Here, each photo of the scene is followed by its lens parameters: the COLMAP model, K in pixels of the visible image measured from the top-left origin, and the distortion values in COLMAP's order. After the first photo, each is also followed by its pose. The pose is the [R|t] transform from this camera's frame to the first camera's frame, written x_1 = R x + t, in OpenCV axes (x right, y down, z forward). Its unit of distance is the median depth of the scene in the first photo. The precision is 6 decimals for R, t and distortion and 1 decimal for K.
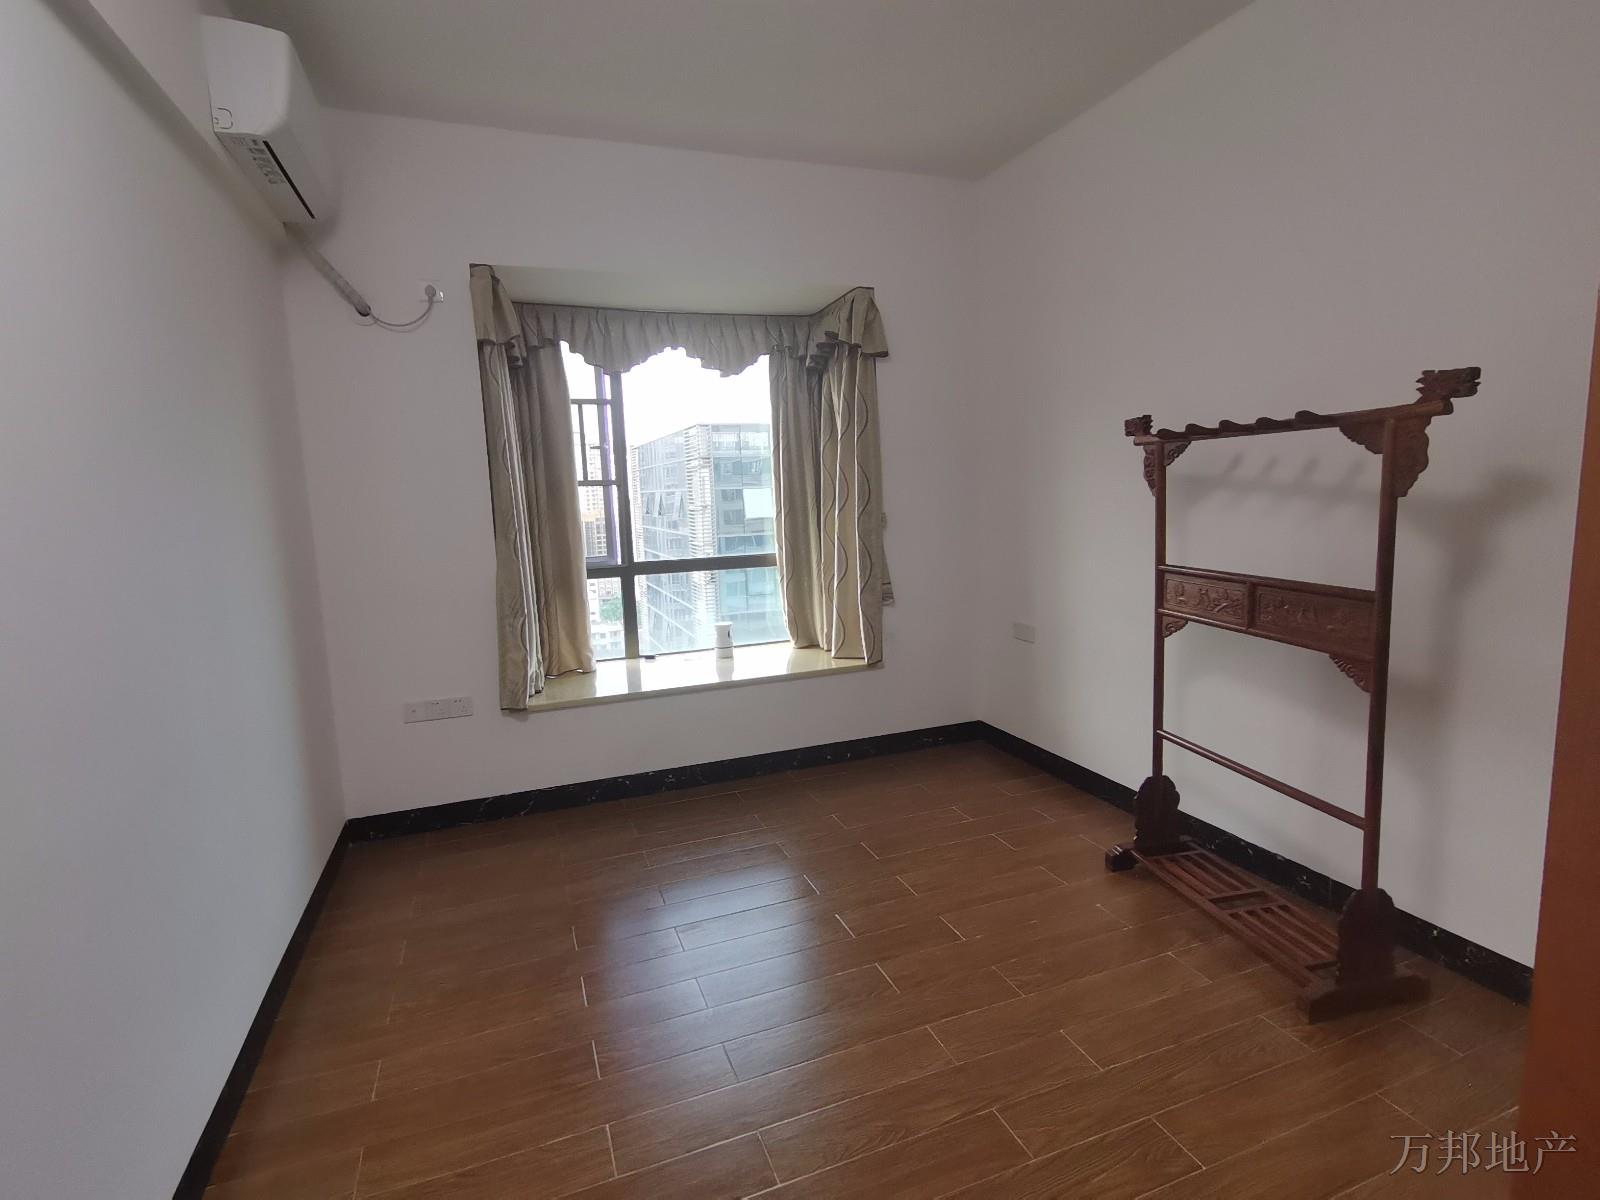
lens RADIAL K [[794.7, 0, 800.0], [0, 794.7, 600.0], [0, 0, 1]] dist [-0.000281, -0.000025]
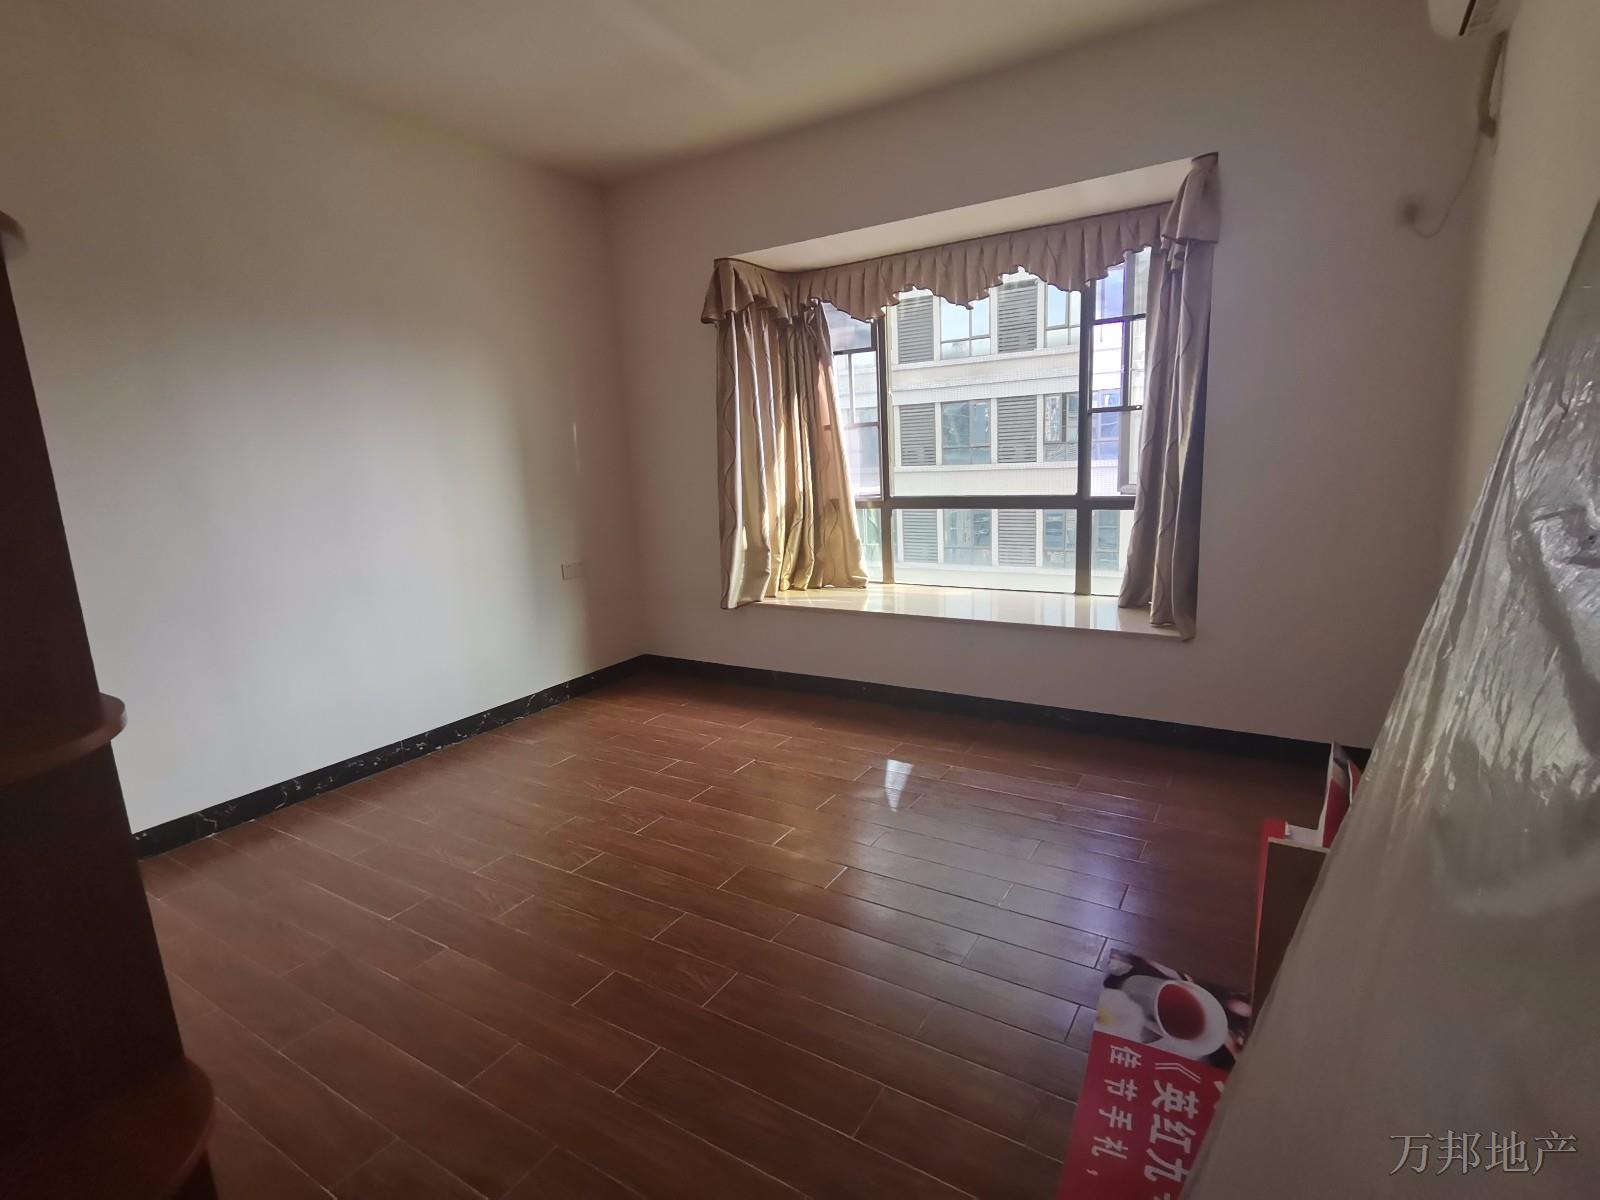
lens RADIAL K [[794.7, 0, 800.0], [0, 794.7, 600.0], [0, 0, 1]] dist [-0.000281, -0.000025]
pose [[0.603454, 0.159142, -0.781356, 0.591120], [-0.079722, 0.987013, 0.139459, -0.049151], [0.793402, -0.021866, 0.608305, 0.231436]]
